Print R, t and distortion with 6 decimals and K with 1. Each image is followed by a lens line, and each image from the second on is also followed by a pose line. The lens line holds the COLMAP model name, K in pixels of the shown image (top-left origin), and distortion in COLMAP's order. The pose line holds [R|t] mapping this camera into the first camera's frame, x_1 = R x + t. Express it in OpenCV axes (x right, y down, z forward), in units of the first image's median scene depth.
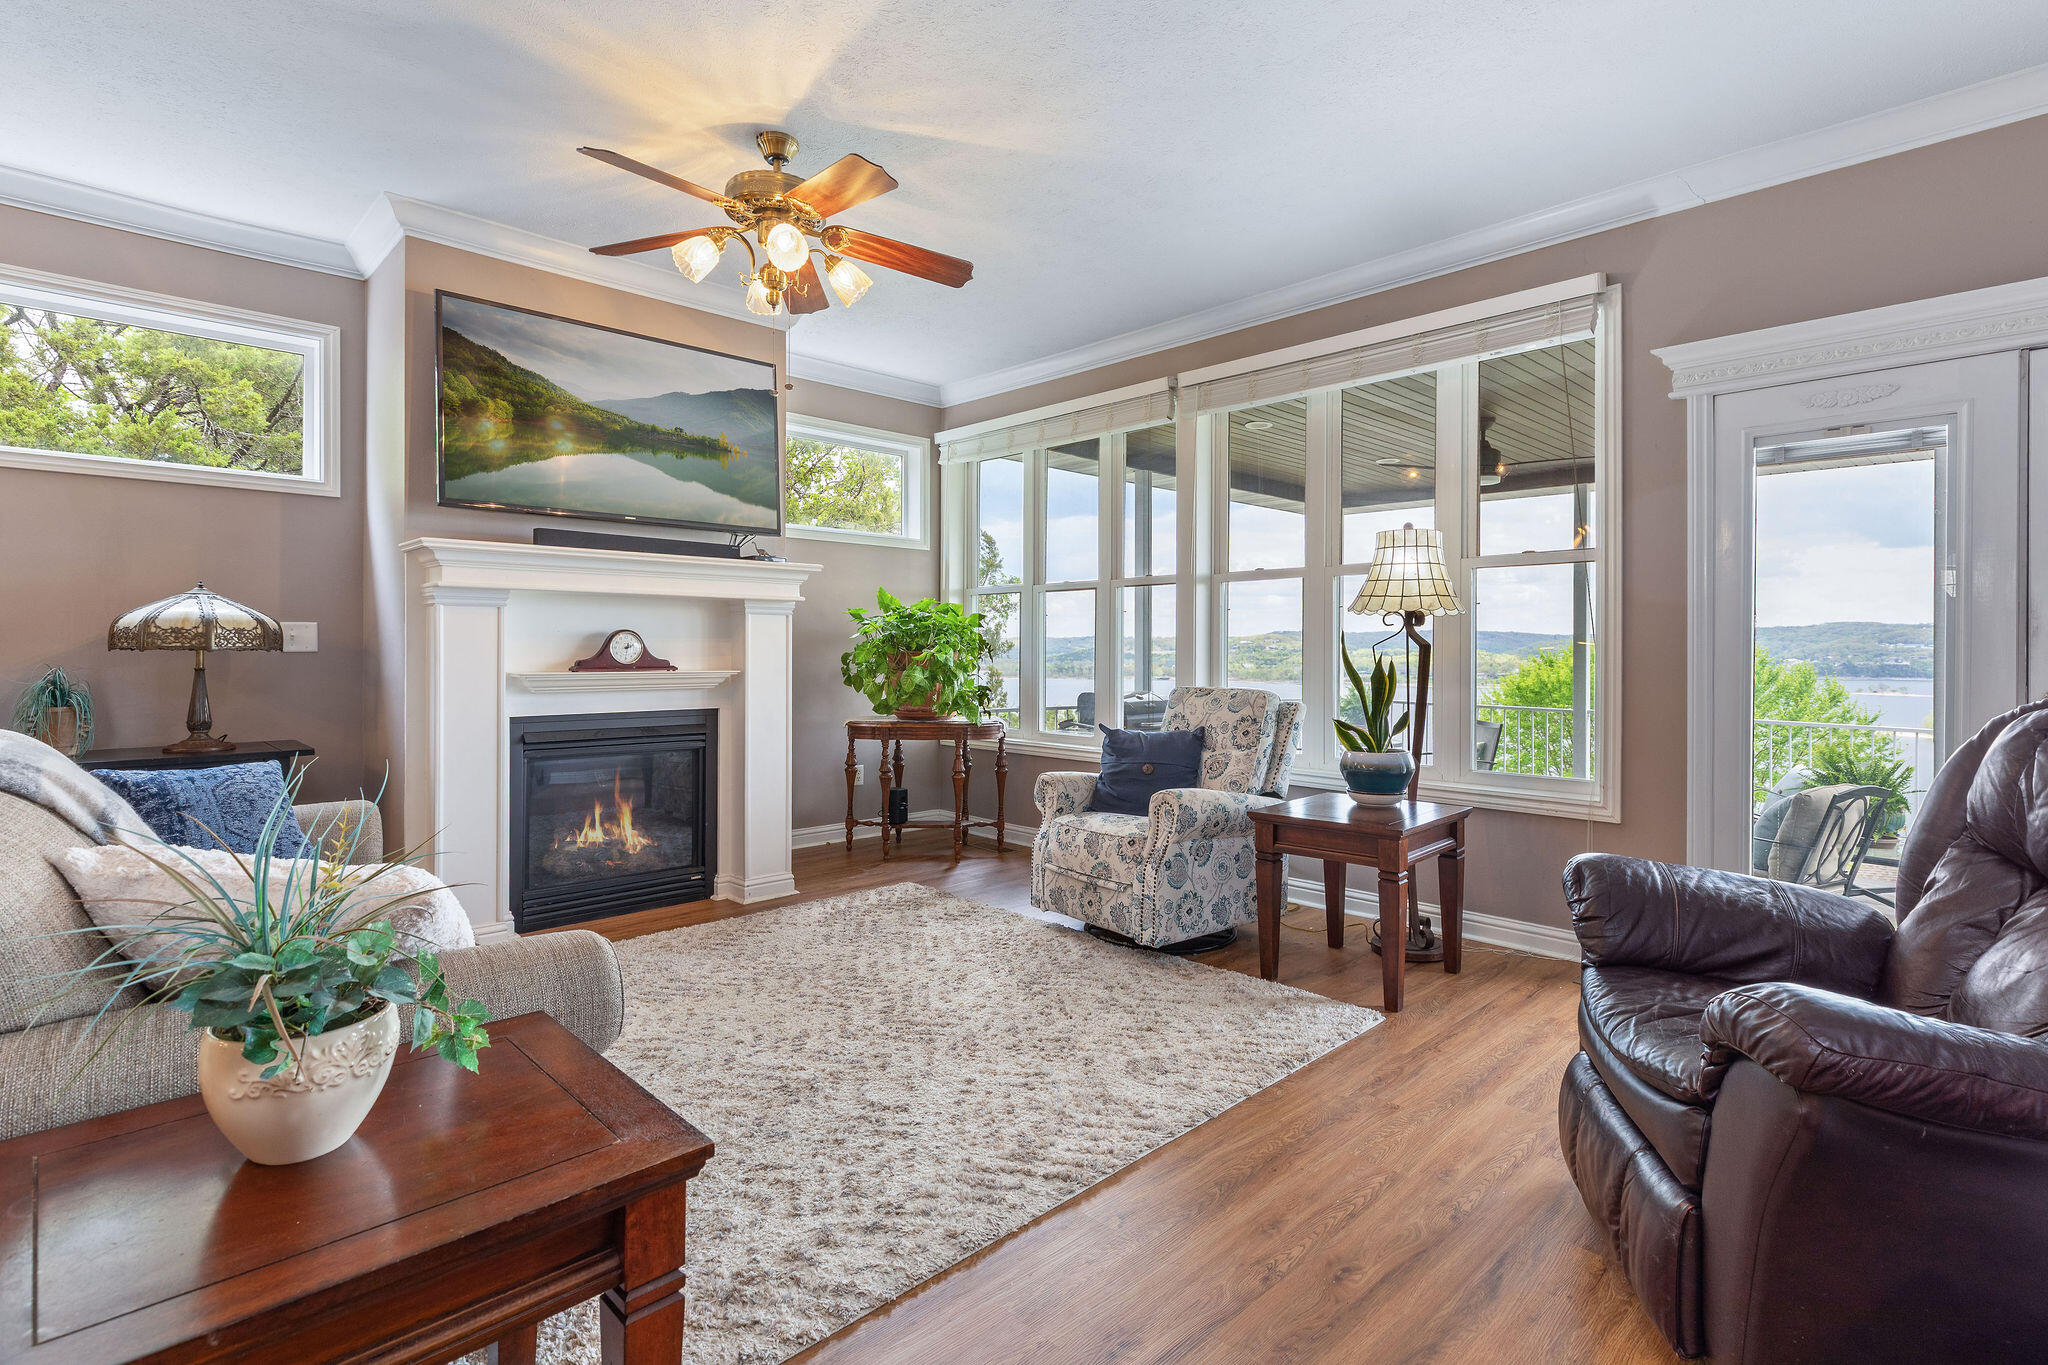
lens RADIAL K [[988.0, 0, 1025.2], [0, 988.0, 657.9], [0, 0, 1]] dist [0.000875, 0.000022]
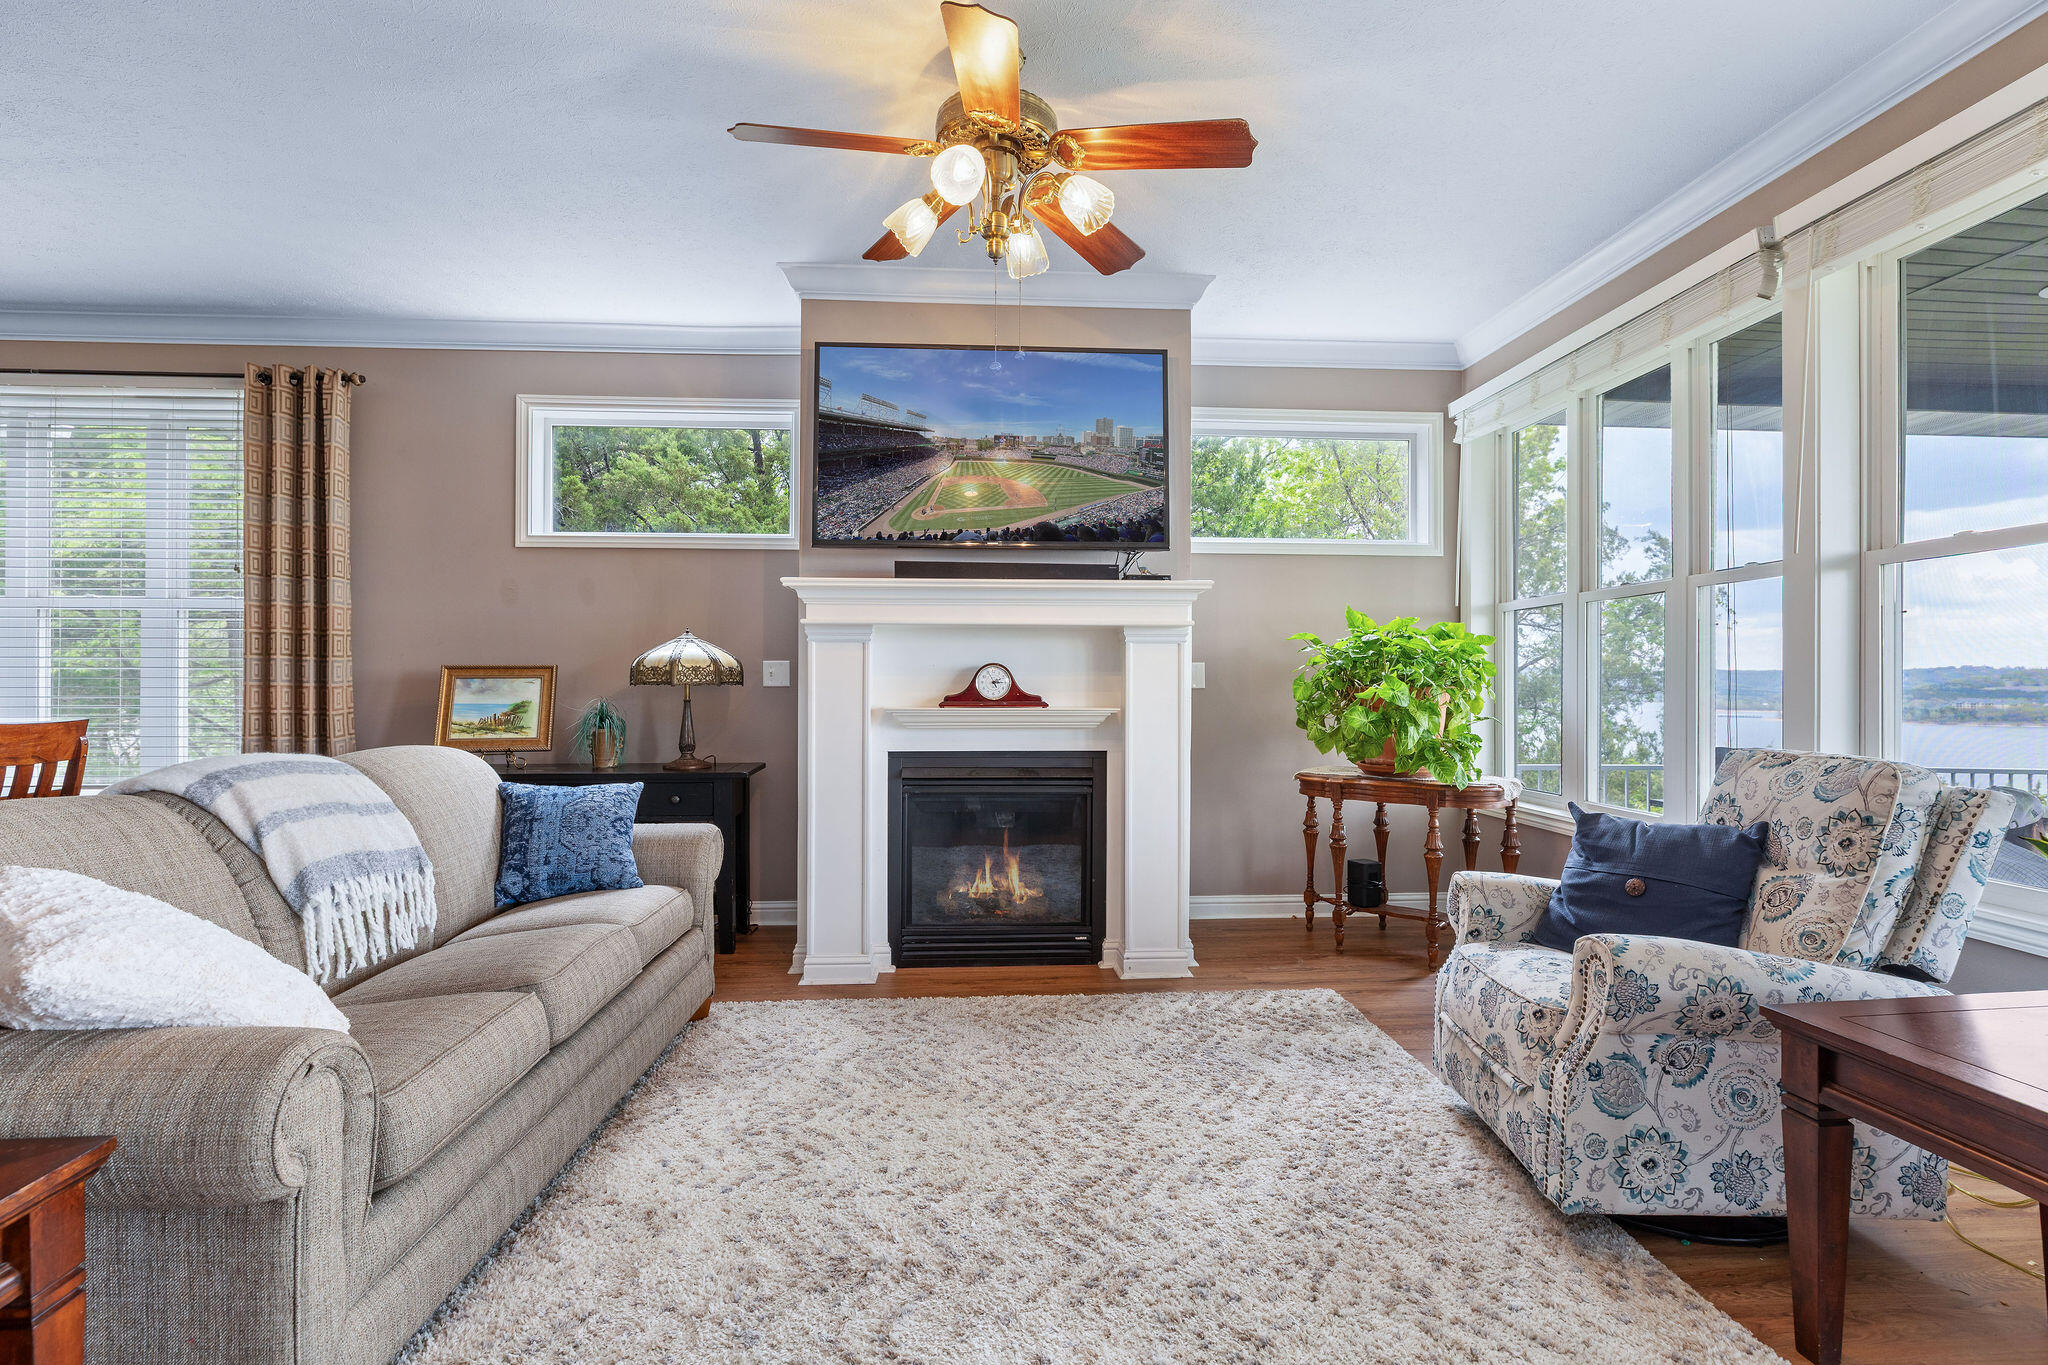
lens RADIAL K [[968.6, 0, 1024.0], [0, 968.6, 682.5], [0, 0, 1]] dist [-0.005264, -0.000644]
pose [[0.767406, -0.001889, -0.641158, 0.215282], [-0.004772, 0.999951, -0.008658, -0.002398], [0.641143, 0.009704, 0.767360, 0.326982]]
